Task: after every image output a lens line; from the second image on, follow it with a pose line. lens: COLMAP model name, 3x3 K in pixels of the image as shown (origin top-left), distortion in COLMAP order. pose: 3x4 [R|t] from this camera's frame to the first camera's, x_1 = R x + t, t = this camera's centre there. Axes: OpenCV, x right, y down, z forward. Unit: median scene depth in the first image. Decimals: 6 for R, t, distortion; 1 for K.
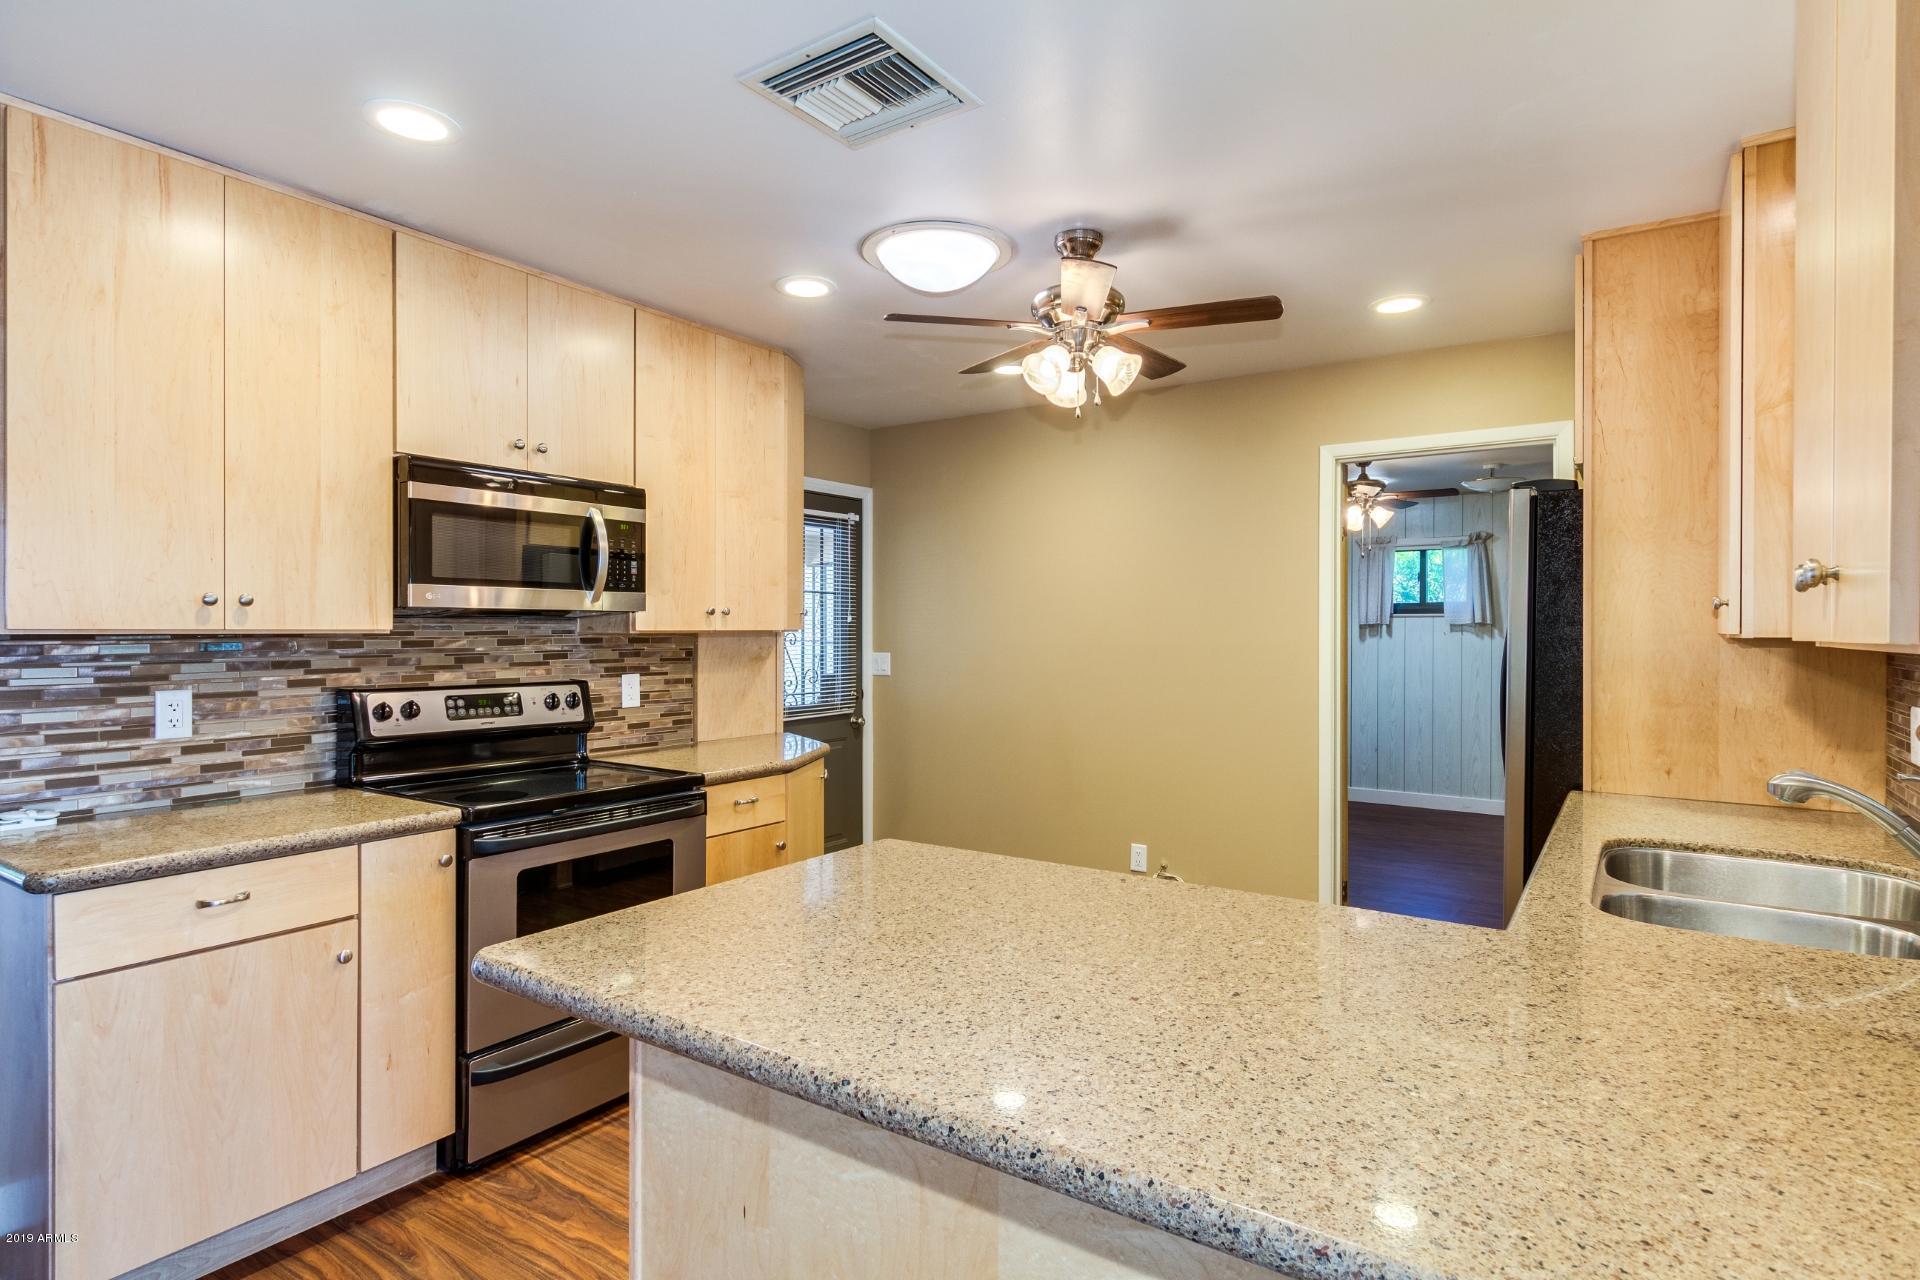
lens RADIAL K [[1000.8, 0, 954.8], [0, 1000.8, 631.5], [0, 0, 1]] dist [0.001419, 0.000317]
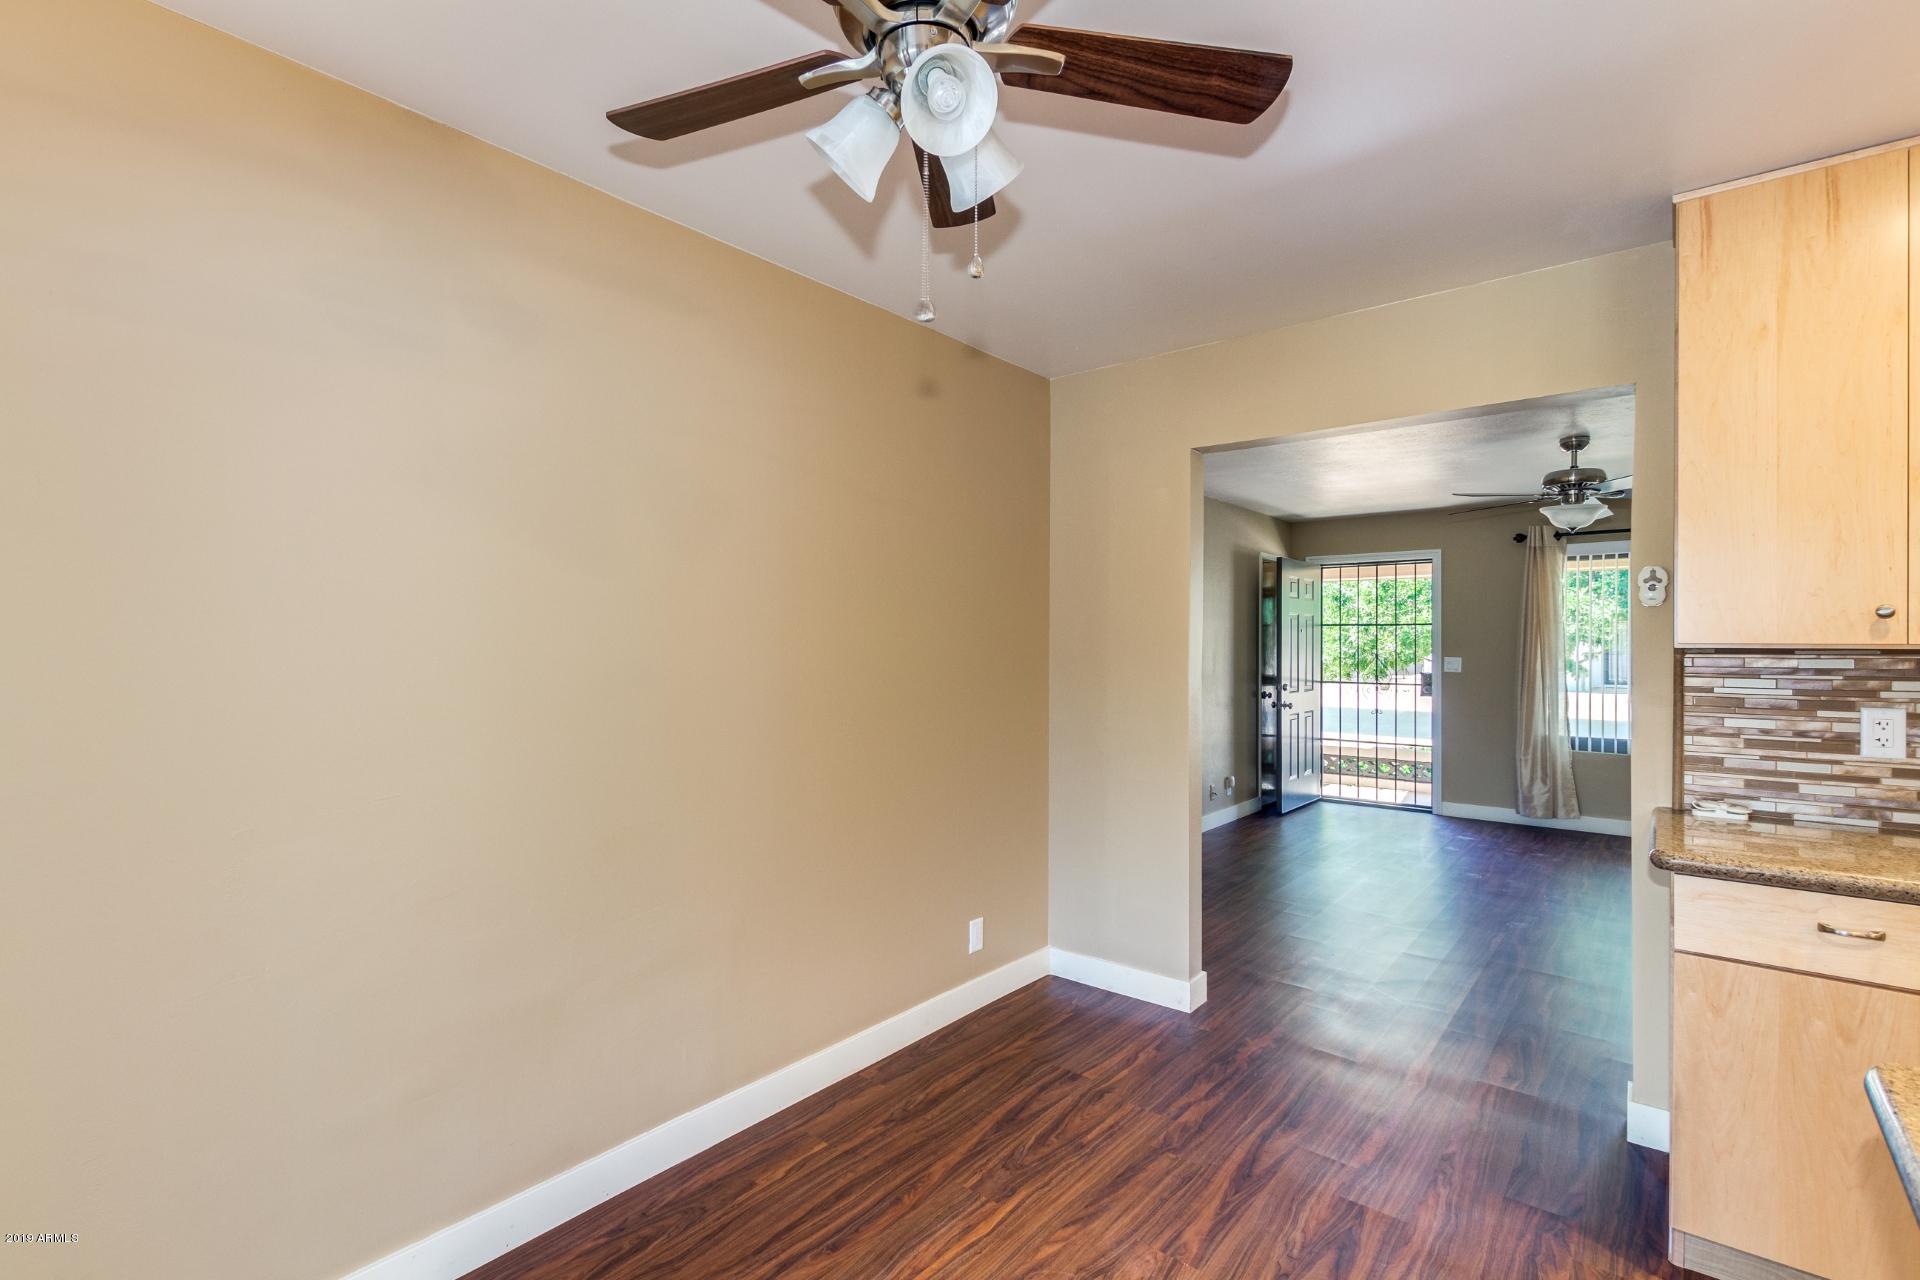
lens RADIAL K [[881.8, 0, 955.4], [0, 881.8, 642.3], [0, 0, 1]] dist [0.002628, -0.000772]
pose [[-0.088235, -0.004819, -0.996088, 0.145522], [-0.002892, 0.999985, -0.004582, 0.002614], [0.996096, 0.002477, -0.088247, 0.203135]]
